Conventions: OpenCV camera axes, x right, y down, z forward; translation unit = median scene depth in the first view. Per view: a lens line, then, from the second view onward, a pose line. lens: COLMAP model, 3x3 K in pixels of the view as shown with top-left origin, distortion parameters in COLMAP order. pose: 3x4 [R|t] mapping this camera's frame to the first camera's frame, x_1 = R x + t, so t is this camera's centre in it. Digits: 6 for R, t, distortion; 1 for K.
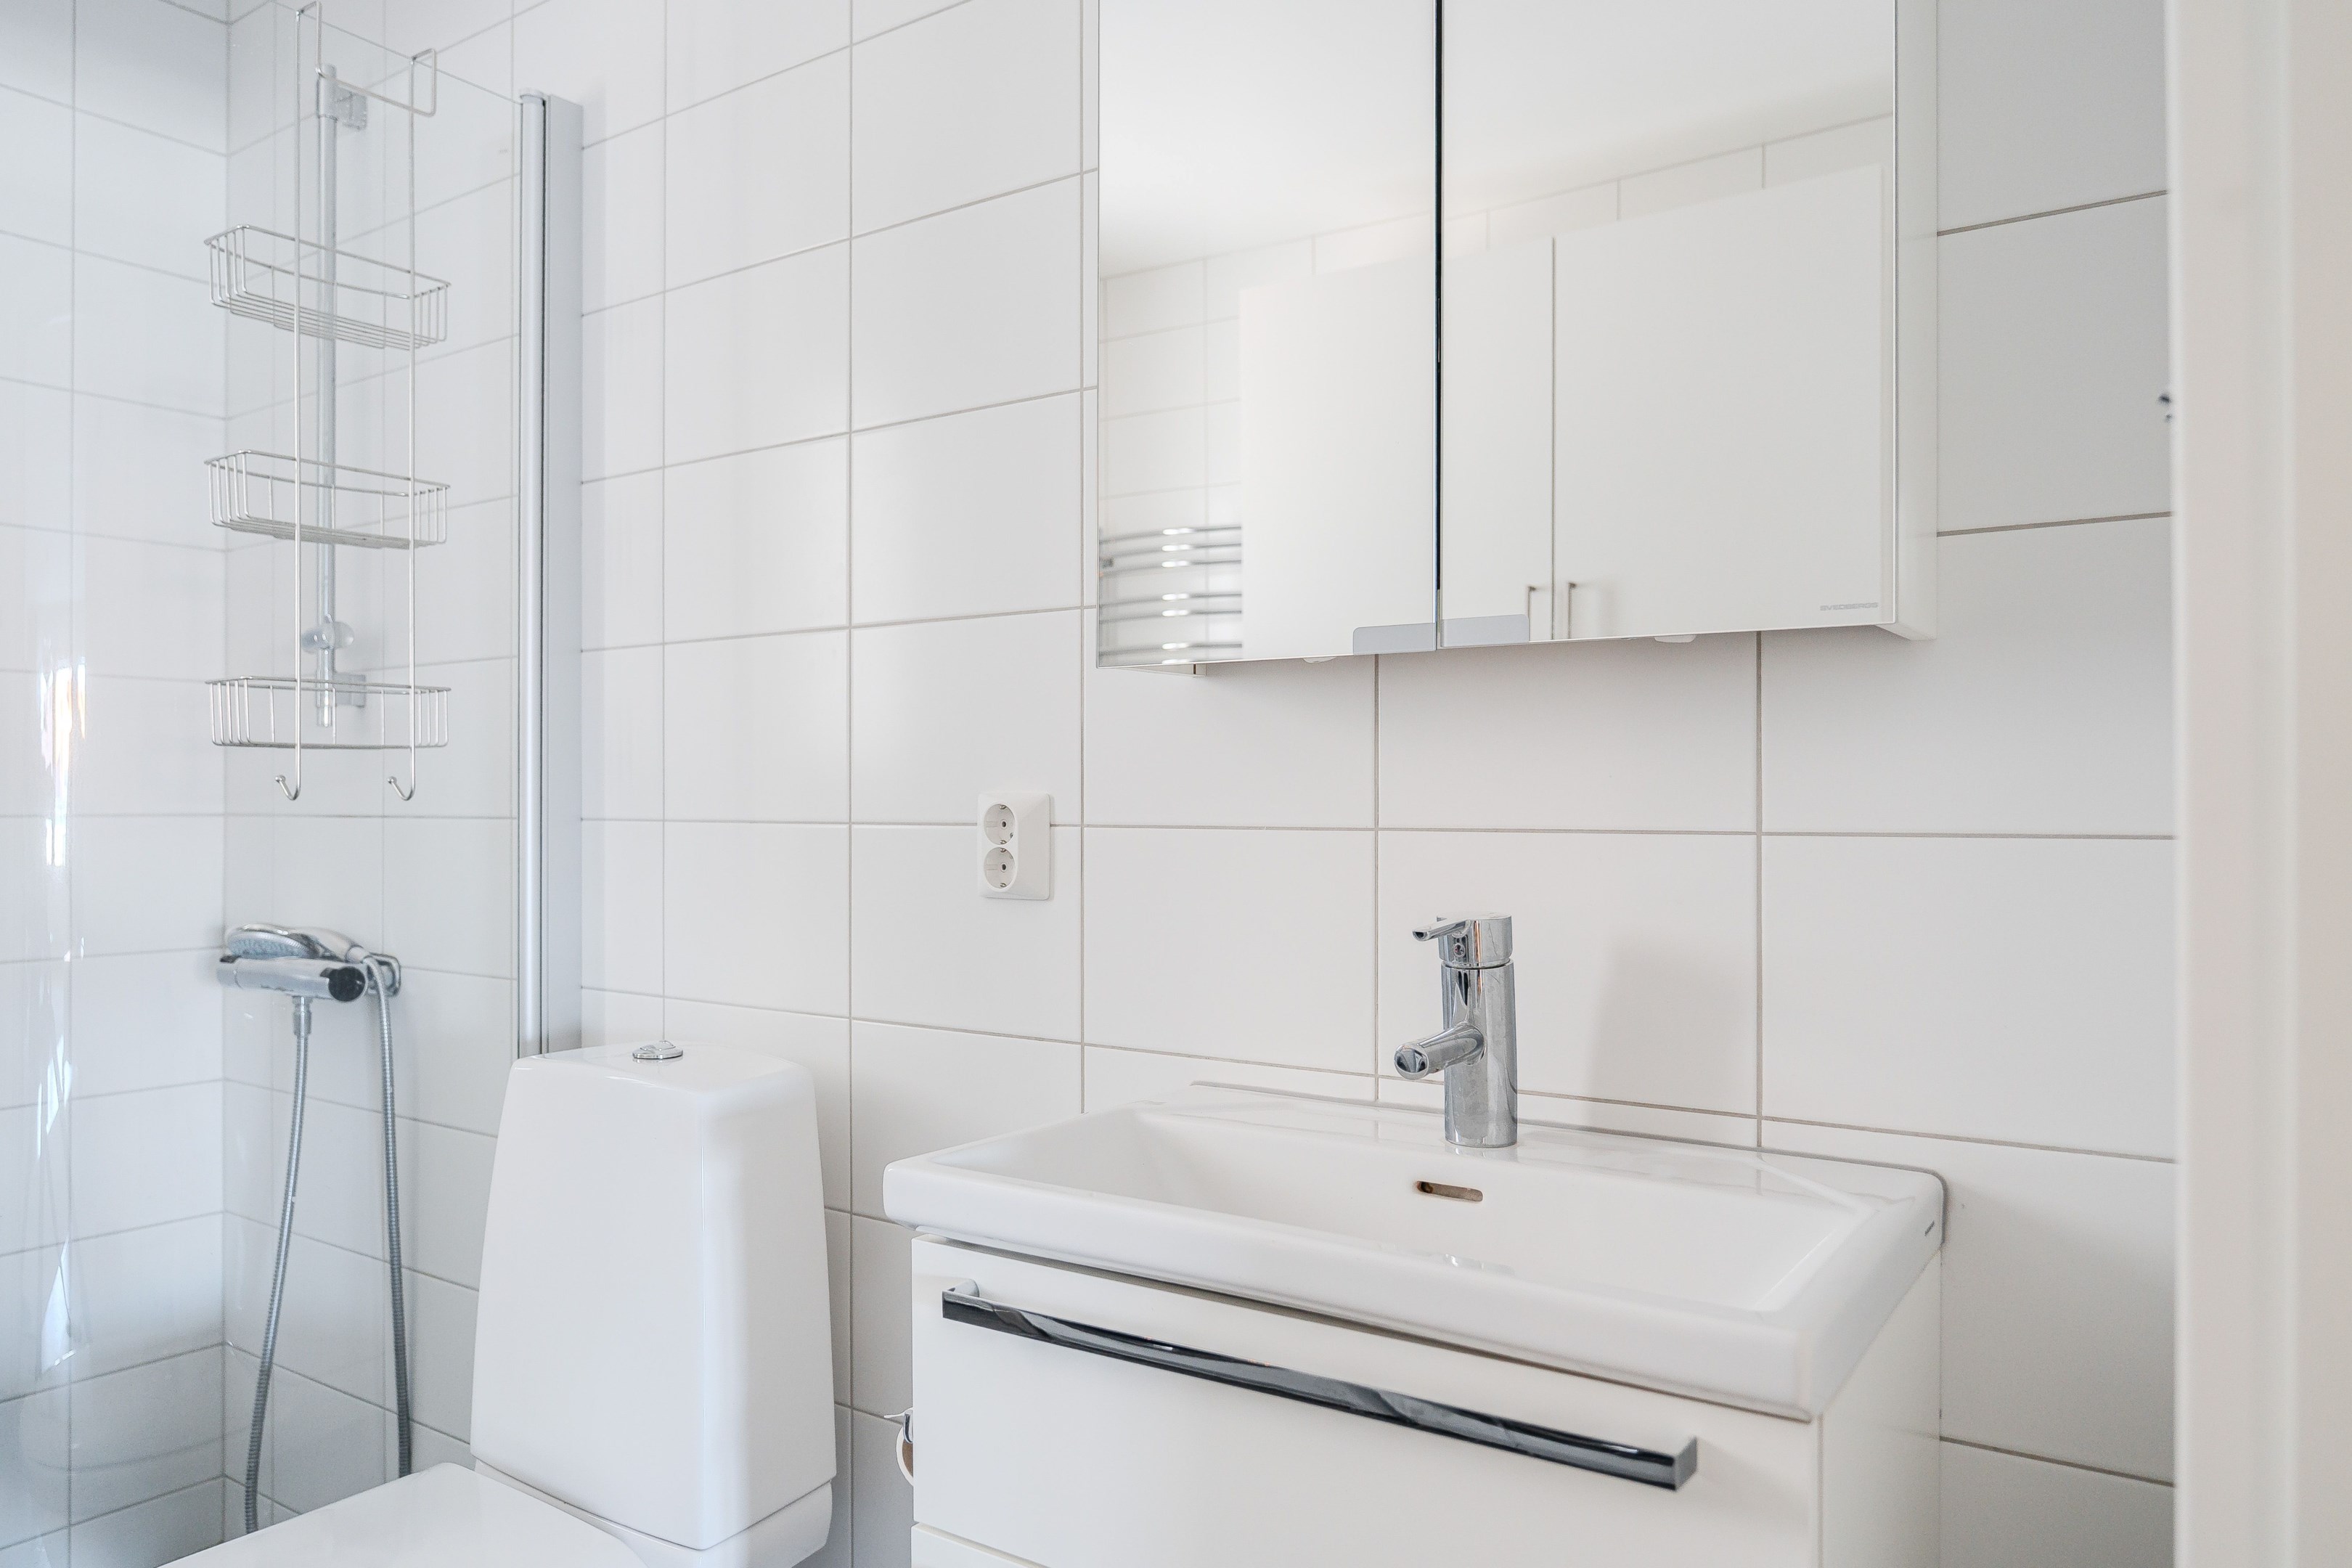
lens RADIAL K [[1604.8, 0, 1194.0], [0, 1604.8, 782.5], [0, 0, 1]] dist [-0.009565, -0.000965]
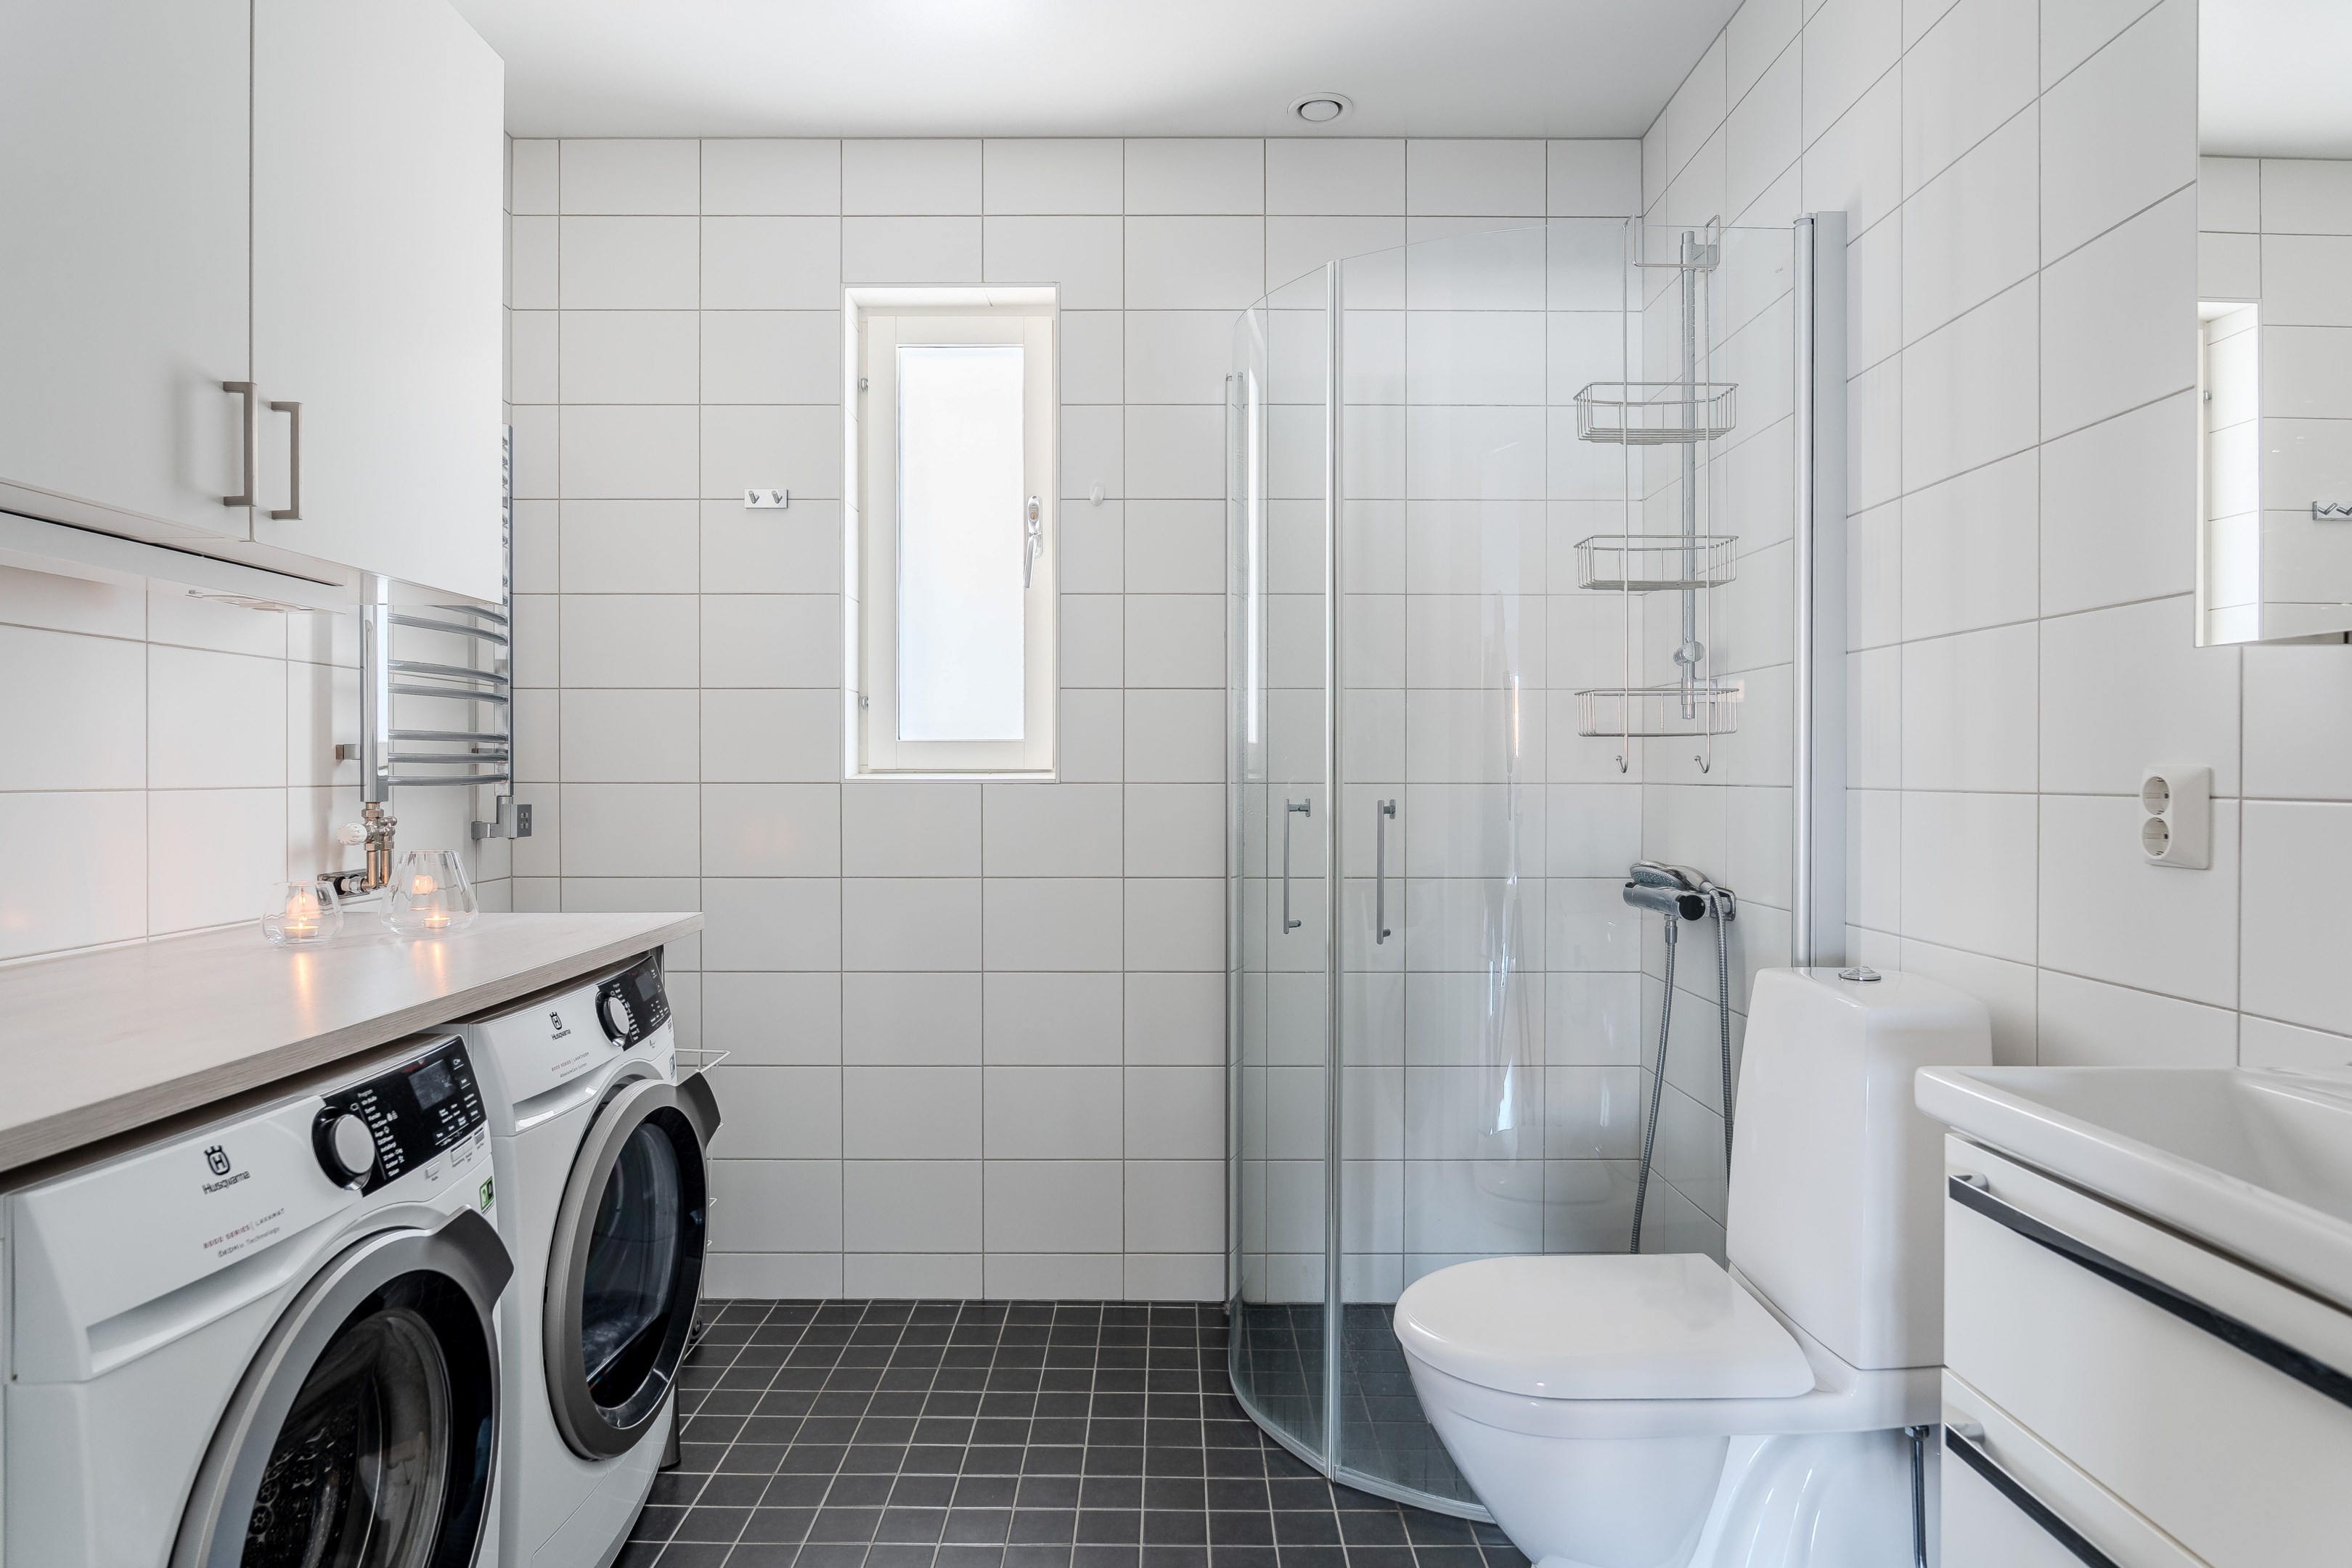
lens RADIAL K [[1393.7, 0, 1176.6], [0, 1393.7, 760.3], [0, 0, 1]] dist [0.004048, 0.000565]
pose [[0.575474, -0.004985, -0.817805, 0.205392], [0.005070, 0.999984, -0.002528, 0.001322], [0.817804, -0.002692, 0.575490, -0.047421]]
